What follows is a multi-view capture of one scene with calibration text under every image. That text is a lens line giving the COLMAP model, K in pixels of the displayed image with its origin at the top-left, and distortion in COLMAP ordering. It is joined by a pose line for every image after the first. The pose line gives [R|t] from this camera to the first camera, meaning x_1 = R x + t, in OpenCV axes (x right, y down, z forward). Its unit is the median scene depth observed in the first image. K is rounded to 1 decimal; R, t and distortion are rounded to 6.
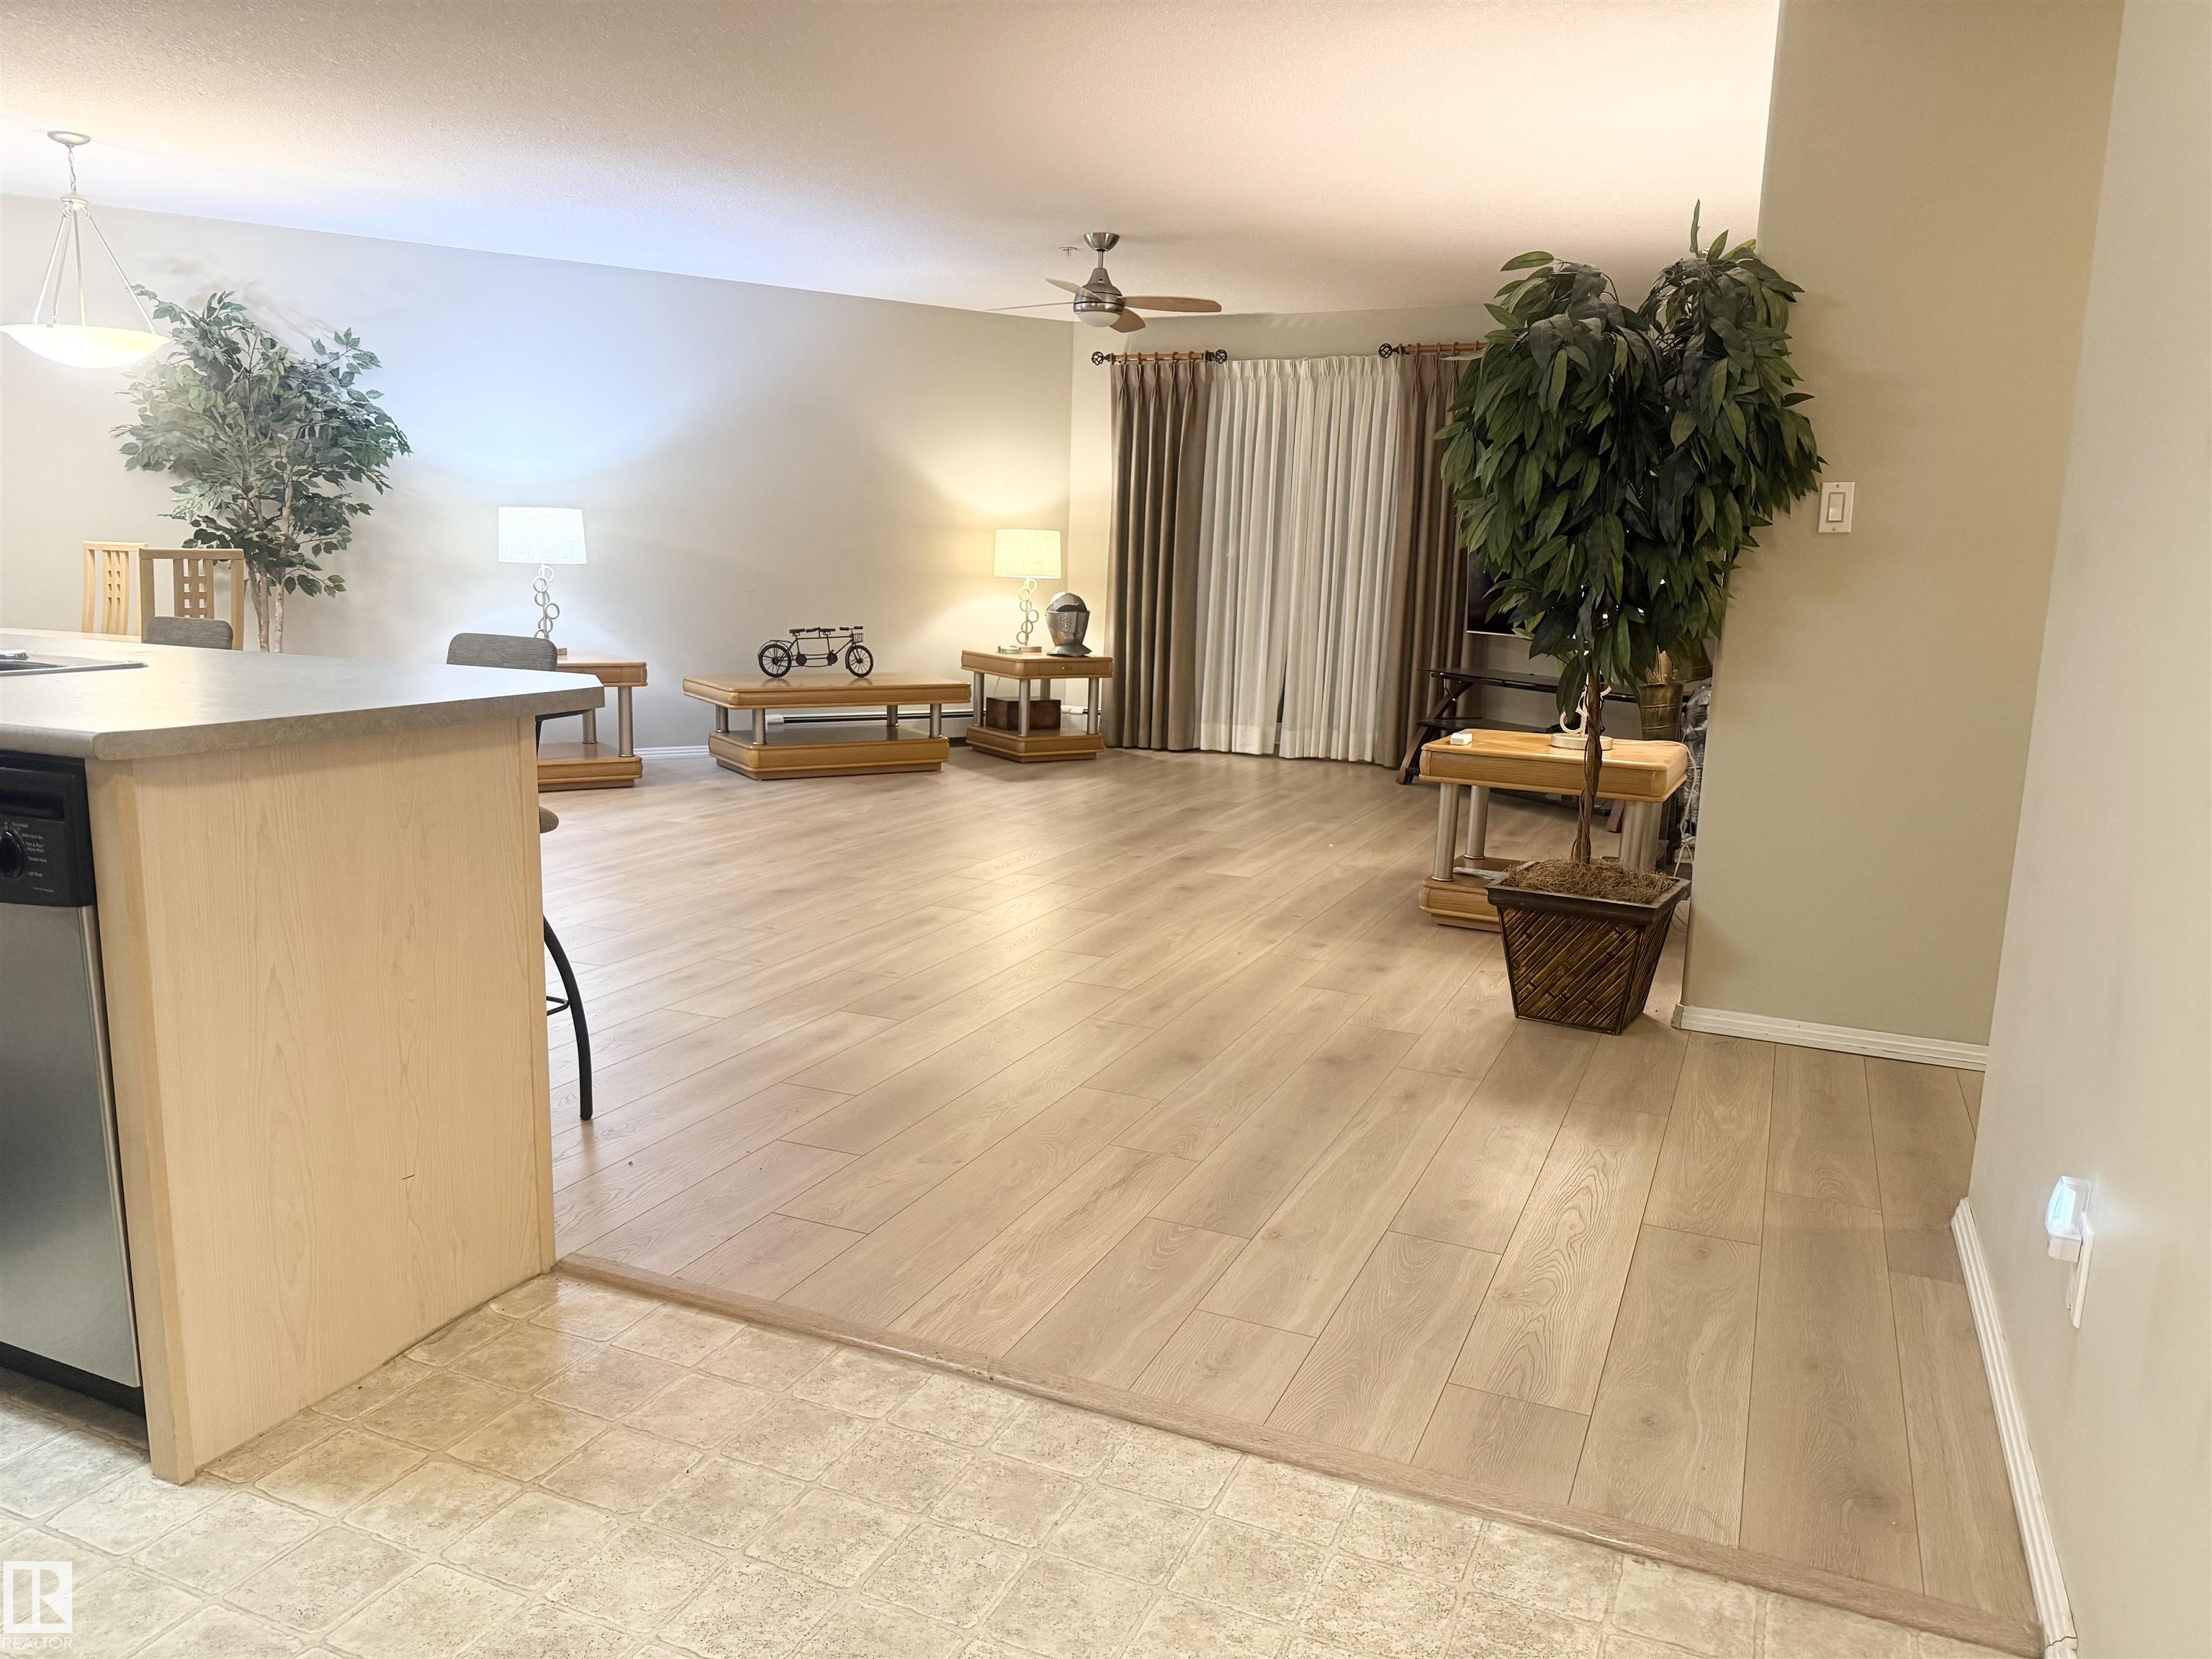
lens RADIAL K [[1537.7, 0, 1111.6], [0, 1537.7, 844.8], [0, 0, 1]] dist [0.106685, -0.153363]
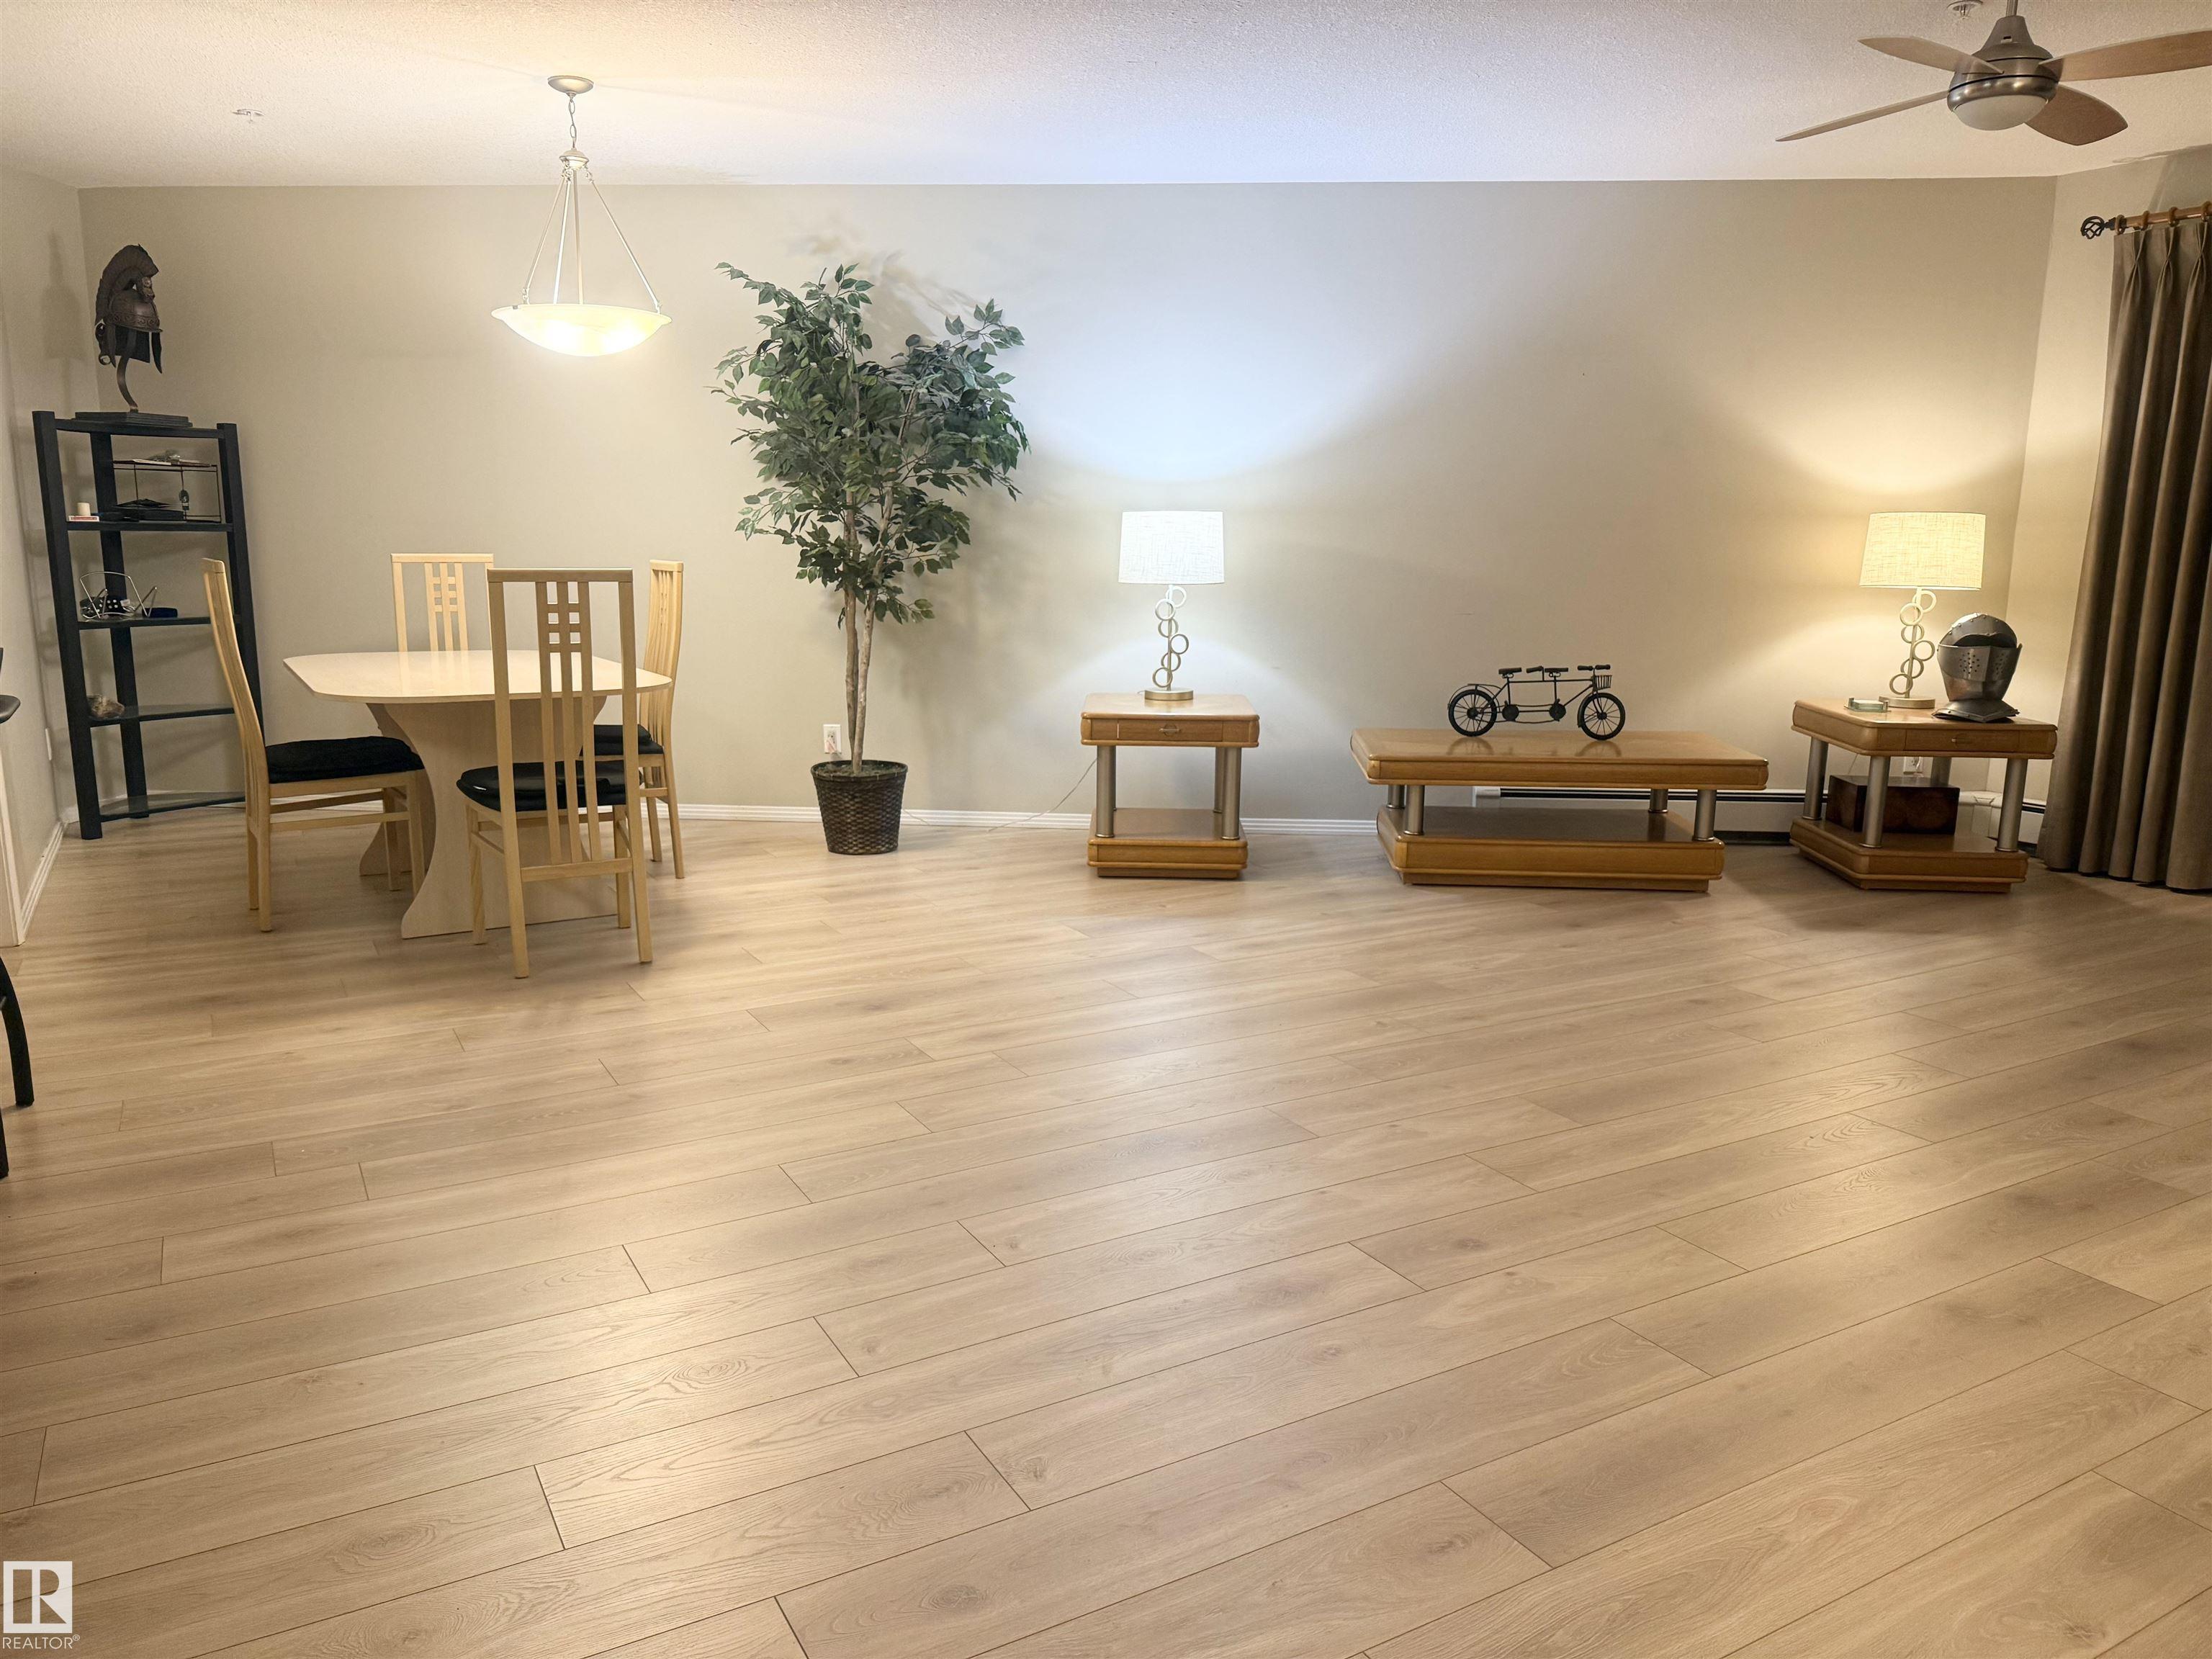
lens RADIAL K [[1537.7, 0, 1111.6], [0, 1537.7, 844.8], [0, 0, 1]] dist [0.106685, -0.153363]
pose [[0.804917, 0.095359, -0.585676, 0.077267], [-0.097443, 0.994845, 0.028059, -0.070786], [0.585332, 0.034485, 0.810060, 0.377507]]
